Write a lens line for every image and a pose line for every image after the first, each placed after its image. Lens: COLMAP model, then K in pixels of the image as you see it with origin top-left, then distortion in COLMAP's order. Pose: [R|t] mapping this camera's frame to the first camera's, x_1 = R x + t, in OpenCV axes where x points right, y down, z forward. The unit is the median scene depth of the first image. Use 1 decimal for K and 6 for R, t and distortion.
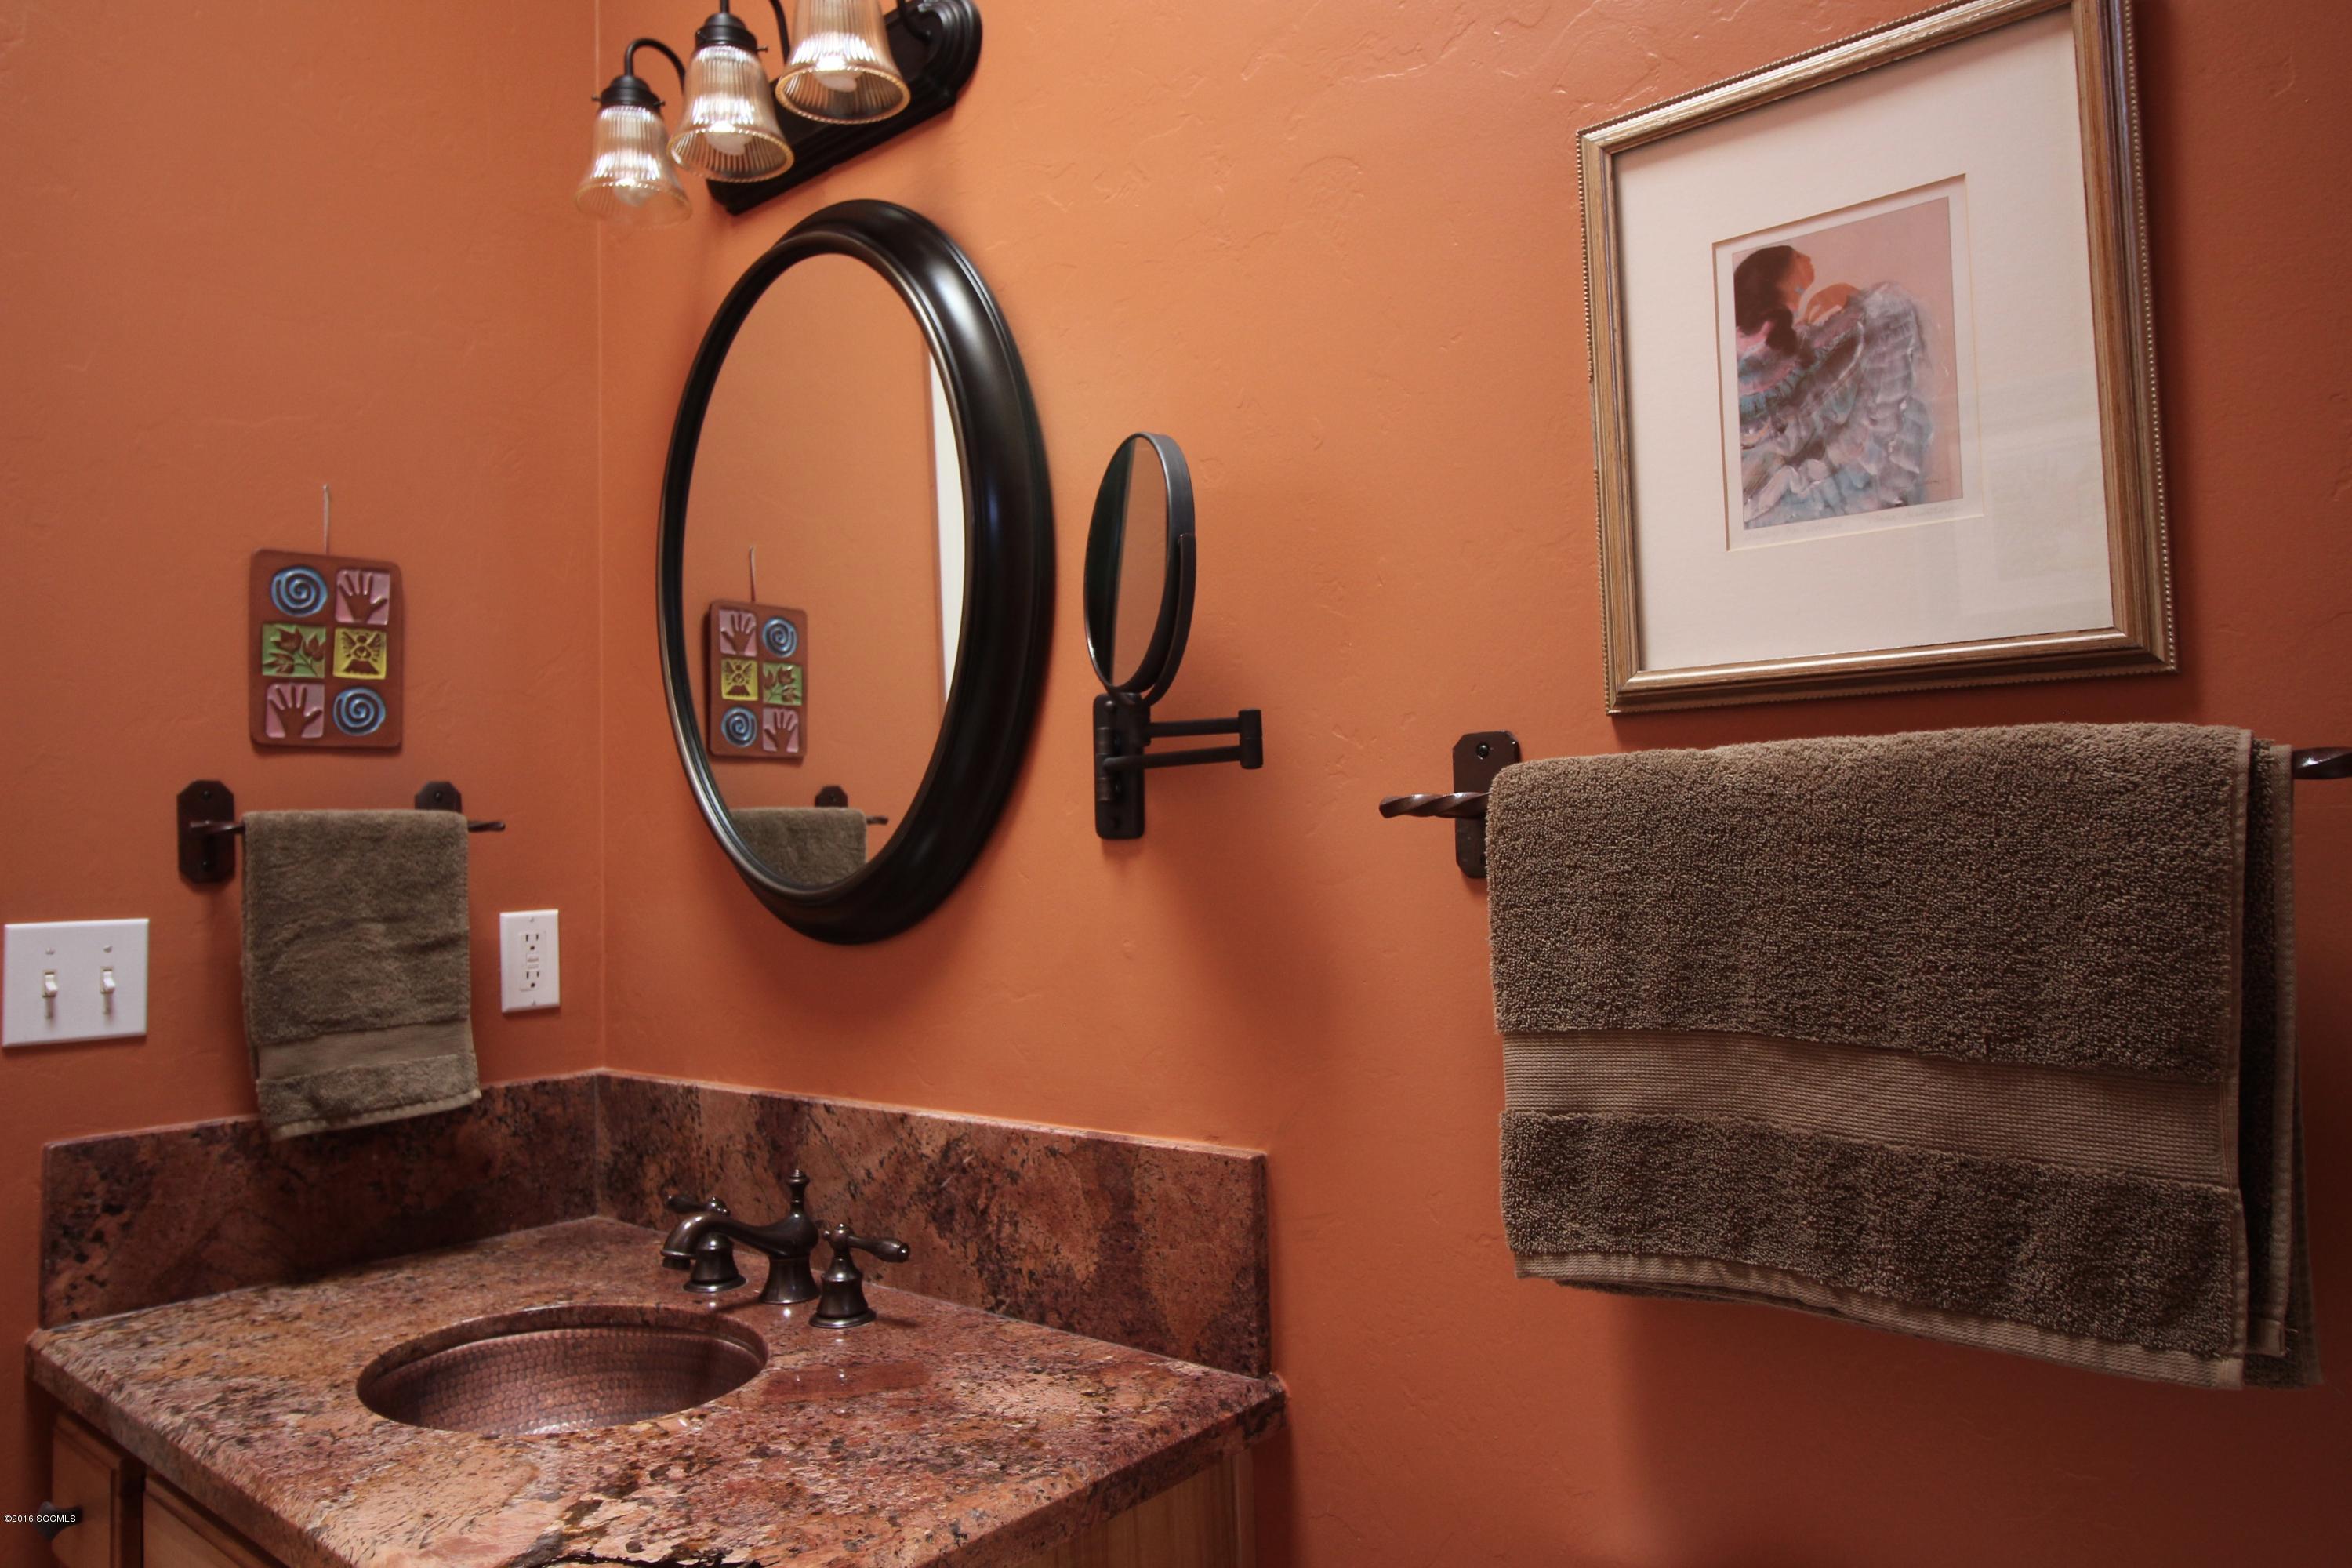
lens RADIAL K [[1508.0, 0, 1175.2], [0, 1508.0, 777.2], [0, 0, 1]] dist [-0.000093, -0.001753]
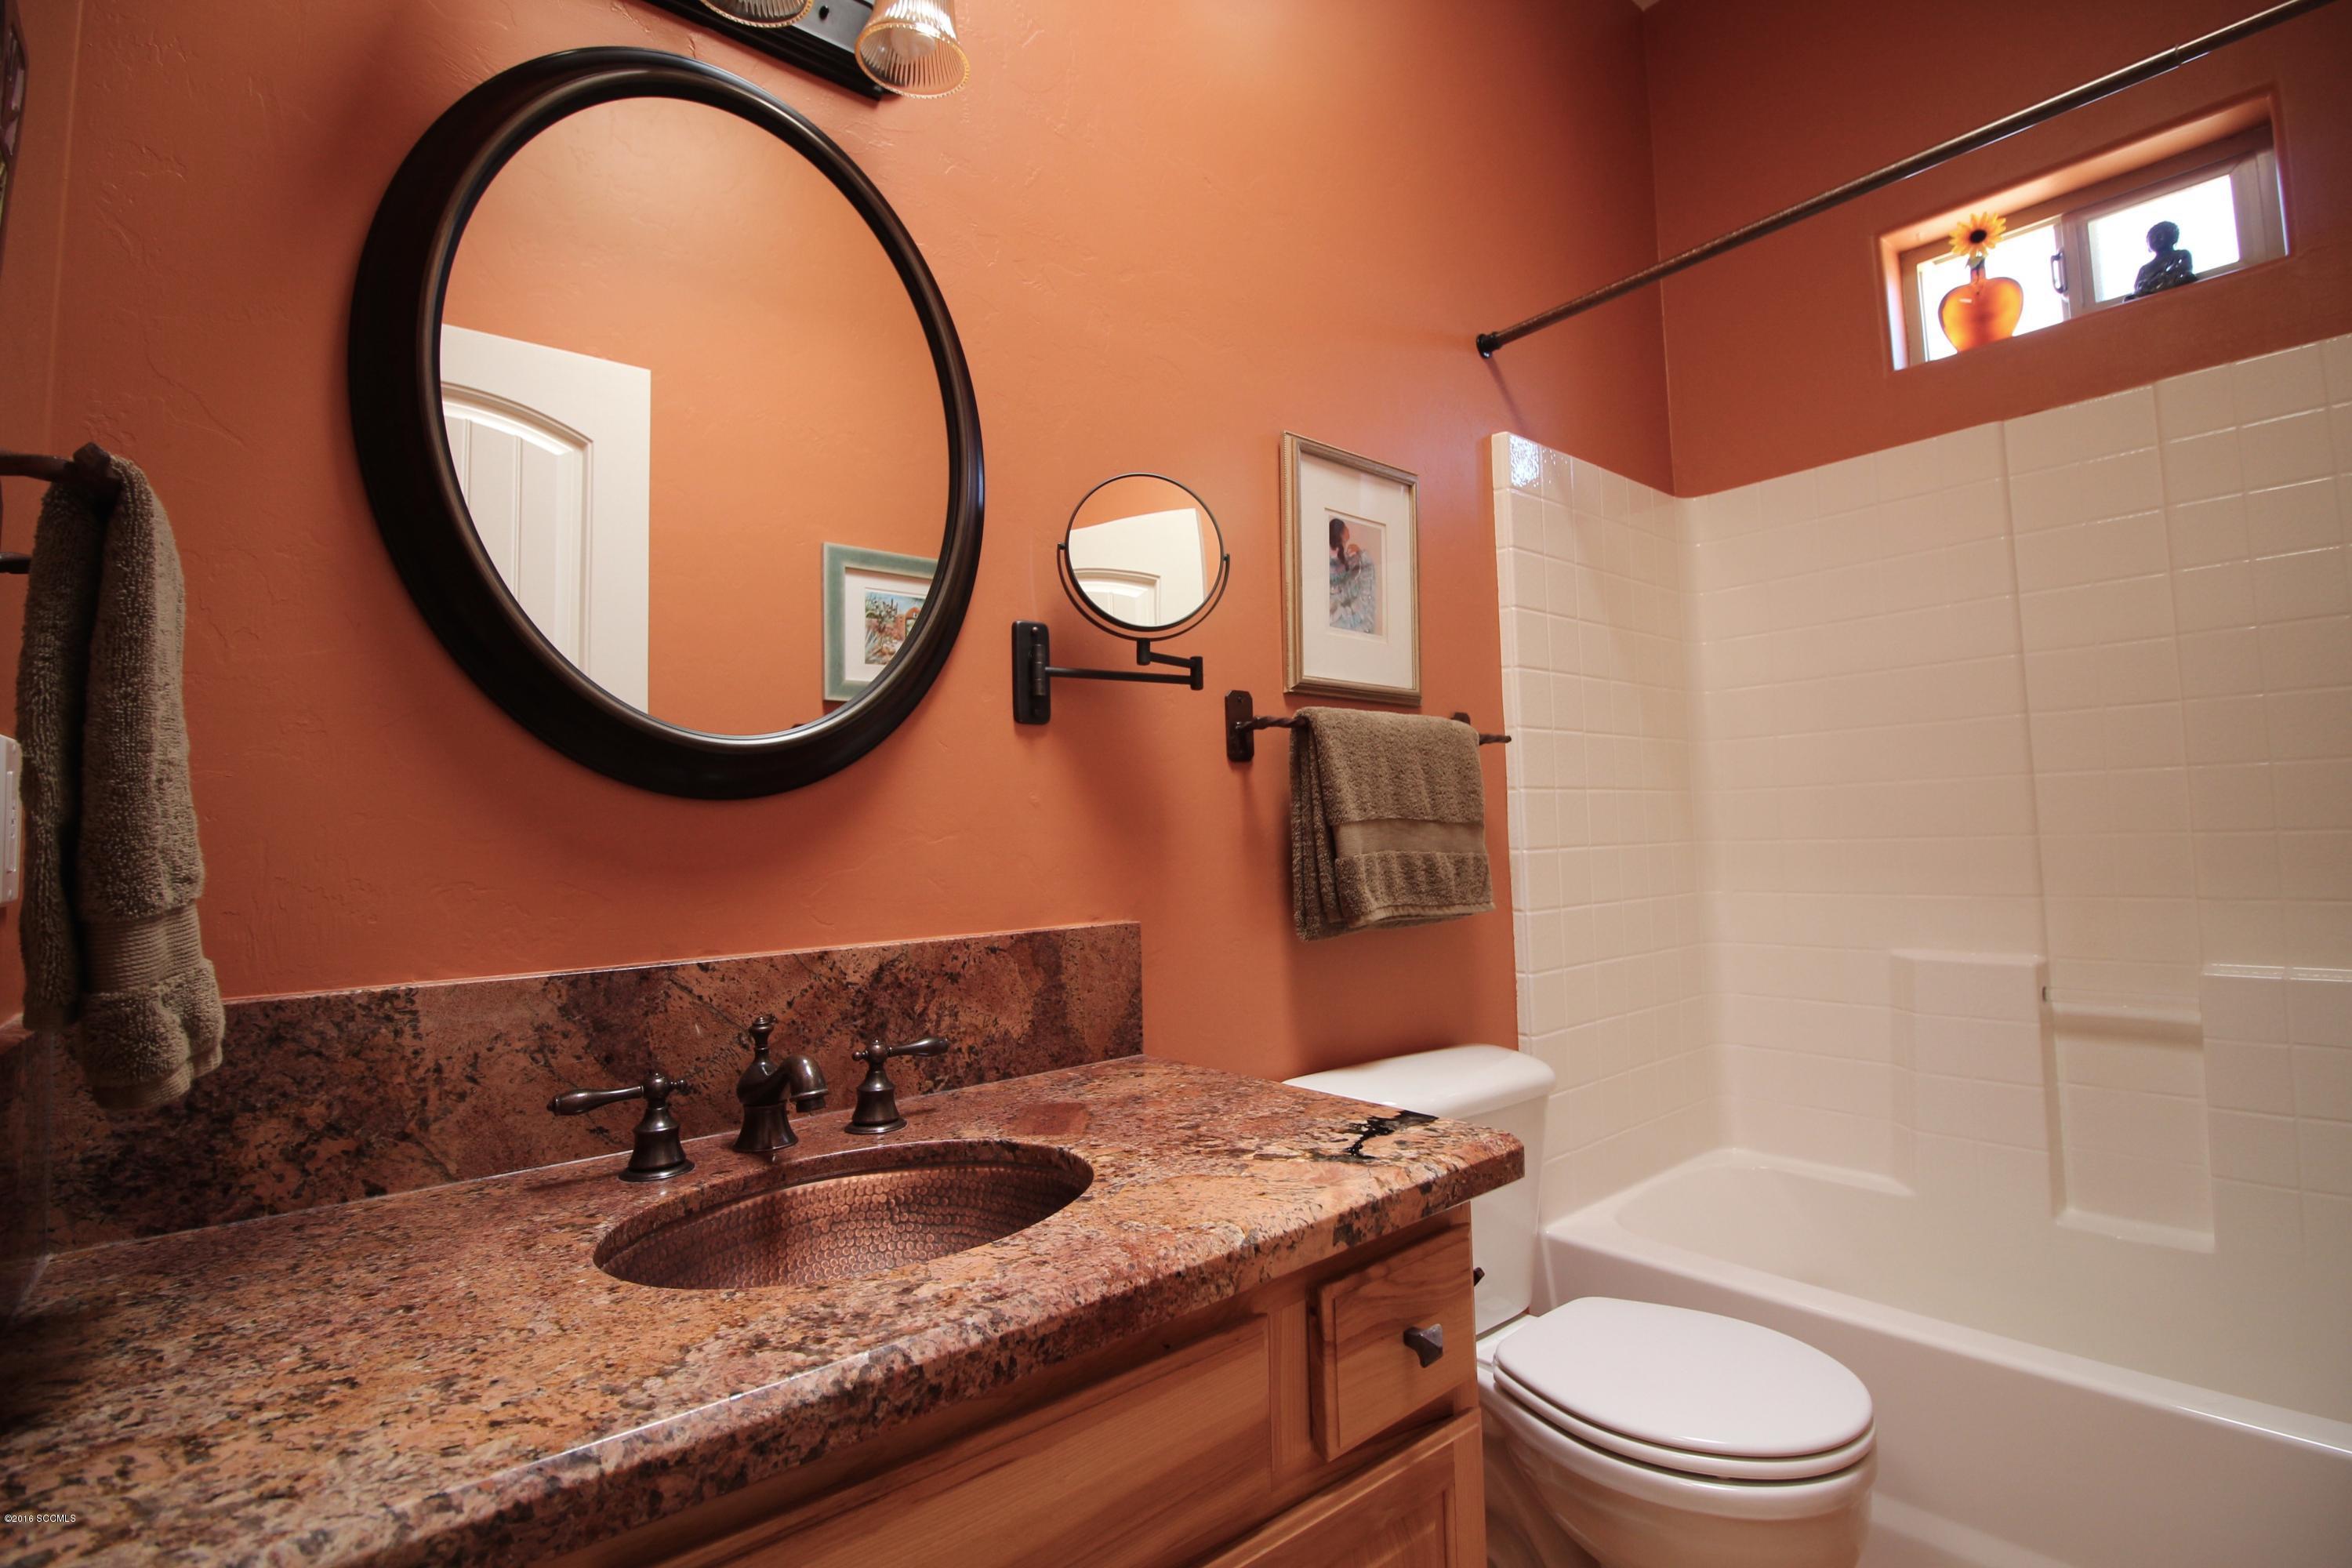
lens RADIAL K [[1089.0, 0, 1177.5], [0, 1089.0, 779.2], [0, 0, 1]] dist [-0.003483, -0.010651]
pose [[0.175788, 0.079565, 0.981207, -1.072845], [-0.030604, 0.996688, -0.075337, 0.174898], [-0.983952, -0.016786, 0.177641, 0.708583]]
